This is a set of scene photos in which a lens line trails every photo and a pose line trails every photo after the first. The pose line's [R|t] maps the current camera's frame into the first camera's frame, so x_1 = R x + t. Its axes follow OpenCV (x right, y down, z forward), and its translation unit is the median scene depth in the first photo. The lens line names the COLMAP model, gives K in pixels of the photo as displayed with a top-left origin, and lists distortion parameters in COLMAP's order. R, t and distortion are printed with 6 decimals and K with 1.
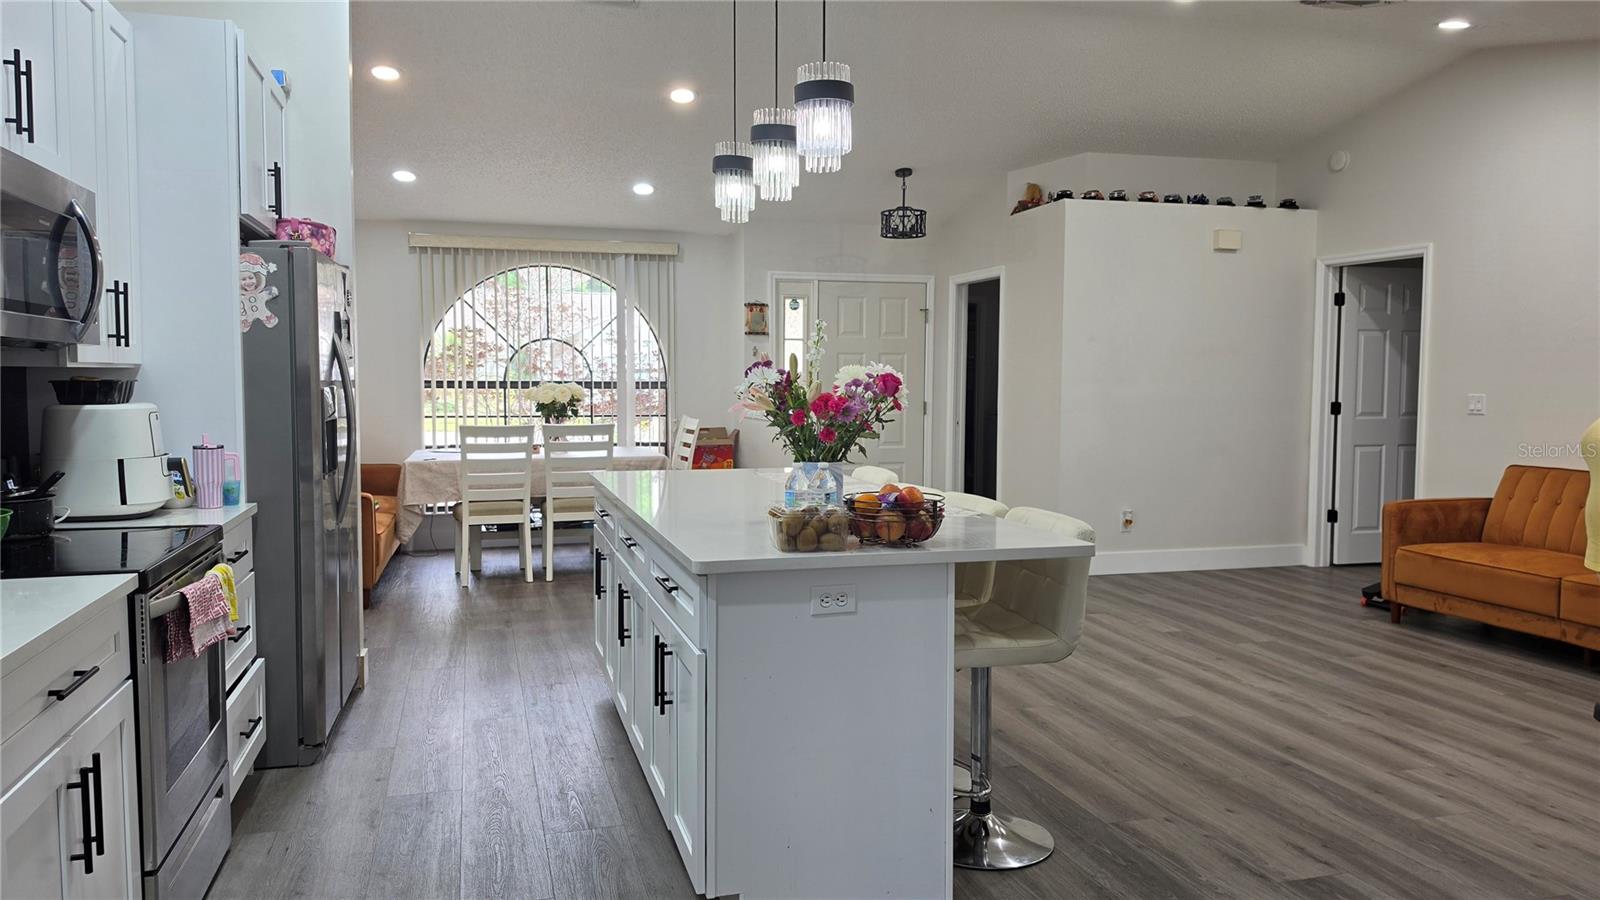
lens RADIAL K [[1094.0, 0, 809.0], [0, 1094.0, 440.2], [0, 0, 1]] dist [0.122935, -0.203715]
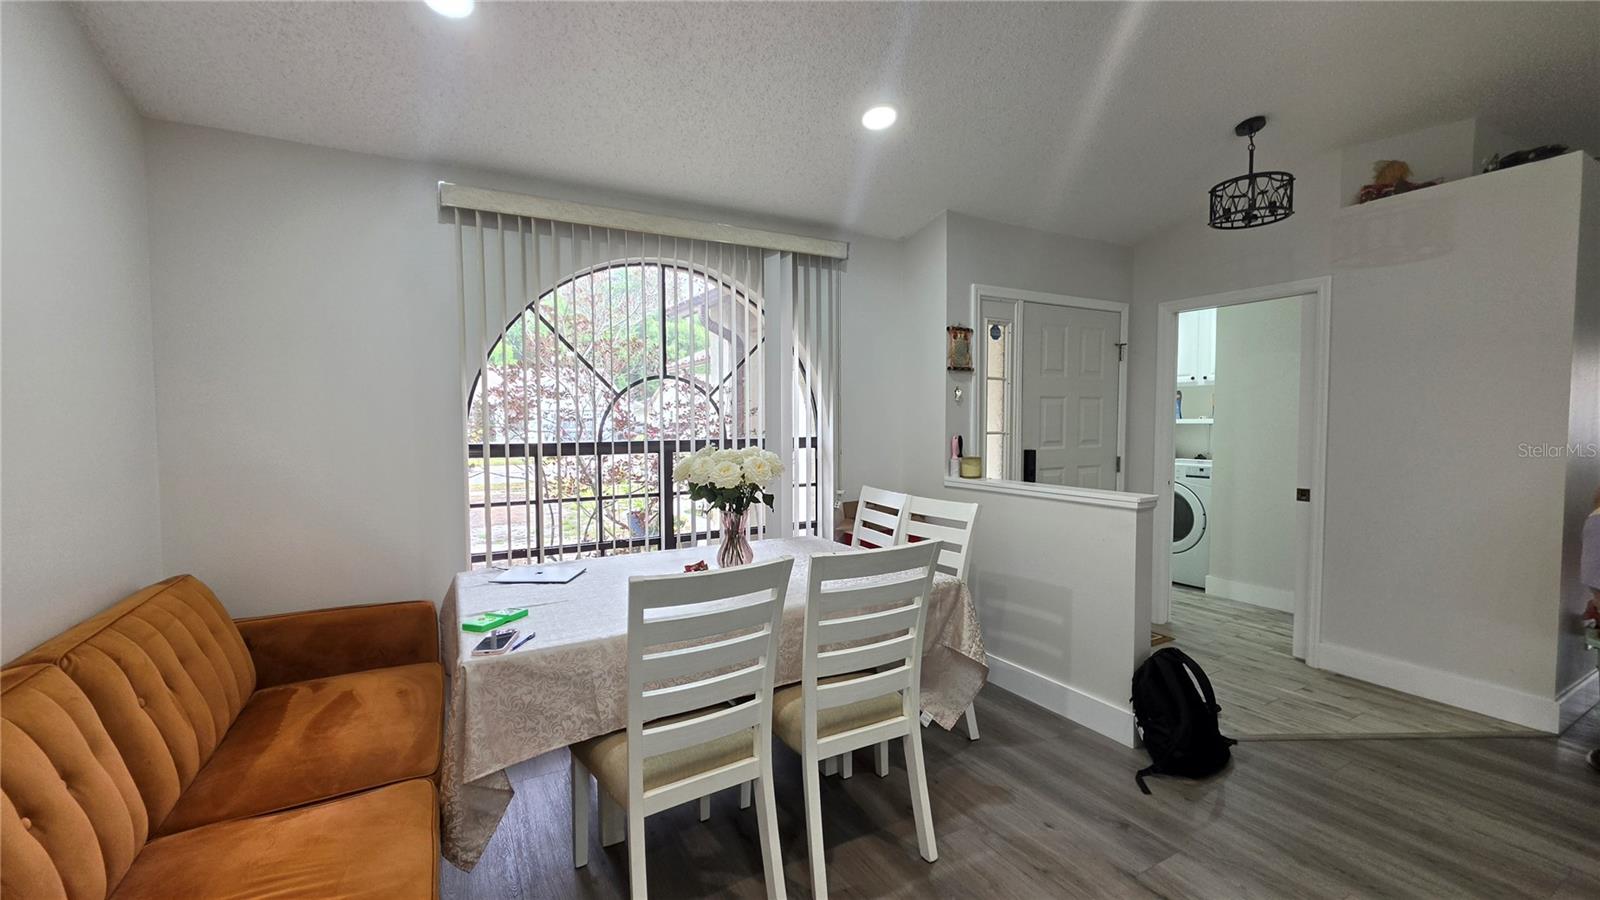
lens RADIAL K [[639.7, 0, 810.0], [0, 639.7, 453.2], [0, 0, 1]] dist [-0.000702, -0.000148]
pose [[0.974935, -0.021782, 0.221422, -0.270694], [0.023943, 0.999688, -0.007080, -0.046950], [-0.221199, 0.012205, 0.975152, 0.691480]]
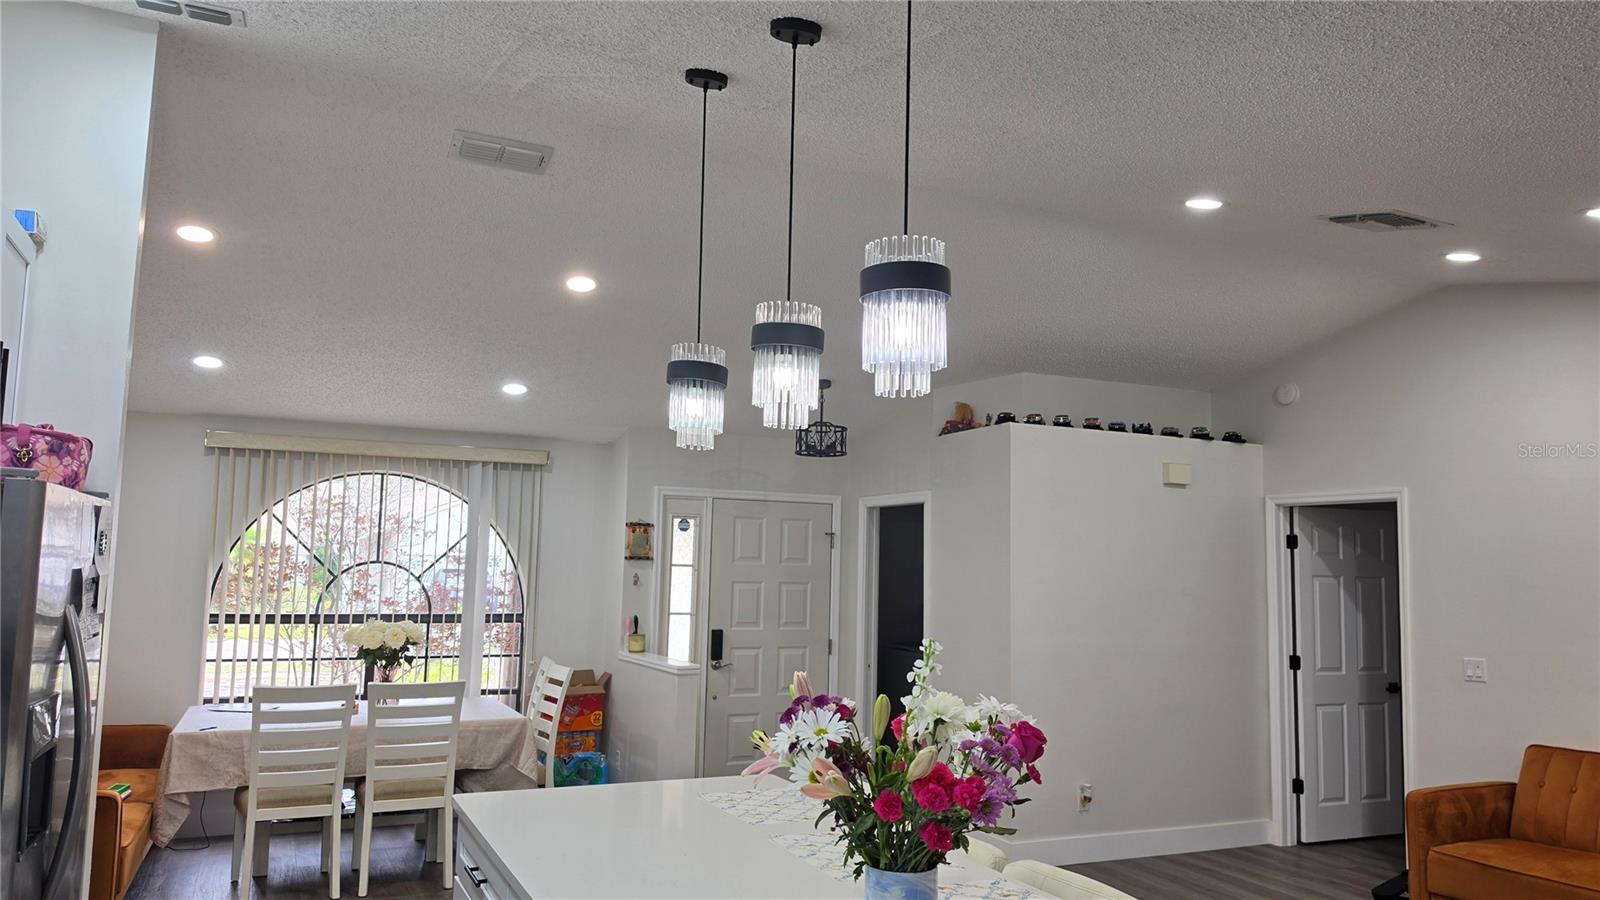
lens RADIAL K [[1096.3, 0, 806.5], [0, 1096.3, 472.6], [0, 0, 1]] dist [0.126180, -0.178436]
pose [[0.988029, 0.031544, 0.151006, -0.056838], [-0.008727, 0.988733, -0.149437, -0.041784], [-0.154019, 0.146330, 0.977172, 0.155837]]
